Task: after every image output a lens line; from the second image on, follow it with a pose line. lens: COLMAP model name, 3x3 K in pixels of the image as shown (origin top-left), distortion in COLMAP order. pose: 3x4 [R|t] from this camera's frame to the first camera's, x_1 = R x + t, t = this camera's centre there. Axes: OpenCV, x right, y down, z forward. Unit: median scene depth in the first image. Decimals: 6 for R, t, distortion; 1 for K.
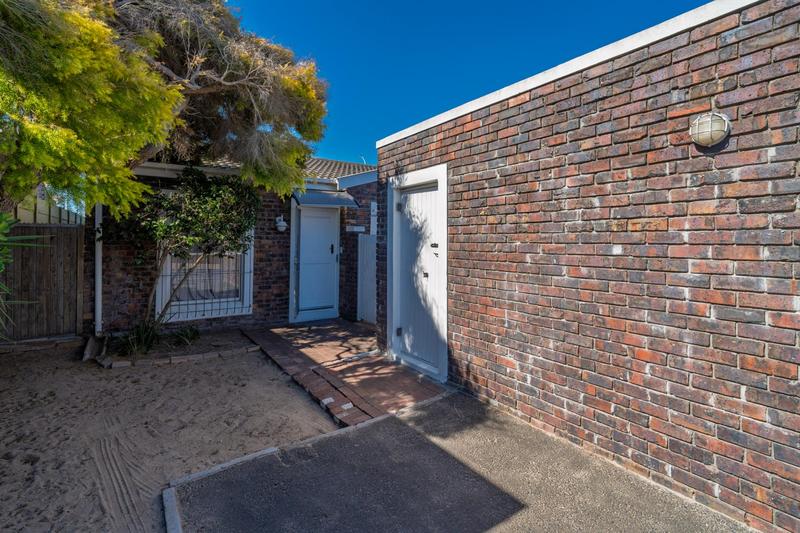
lens RADIAL K [[381.0, 0, 399.3], [0, 381.0, 254.4], [0, 0, 1]] dist [0.000036, 0.000748]
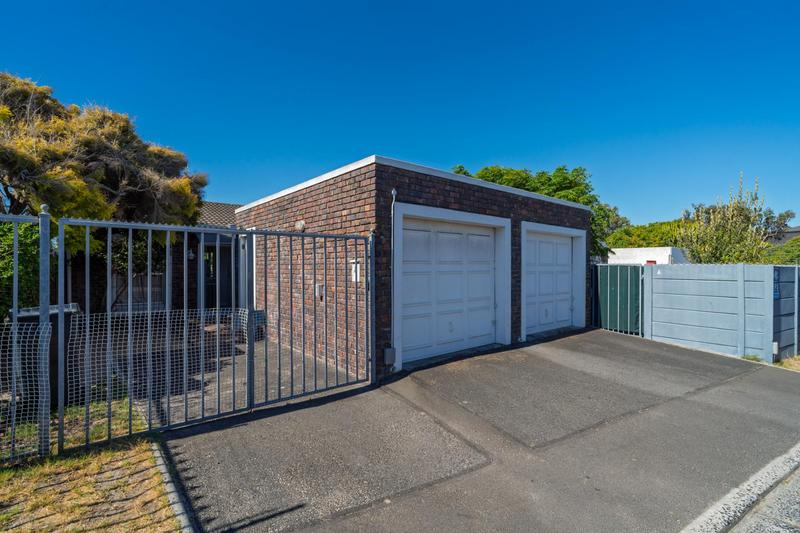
lens RADIAL K [[369.6, 0, 400.0], [0, 369.6, 266.5], [0, 0, 1]] dist [0.001088, -0.000028]
pose [[0.996525, -0.008958, 0.082807, 0.727710], [0.010956, 0.999659, -0.023699, 0.031418], [-0.082567, 0.024524, 0.996284, -1.030849]]
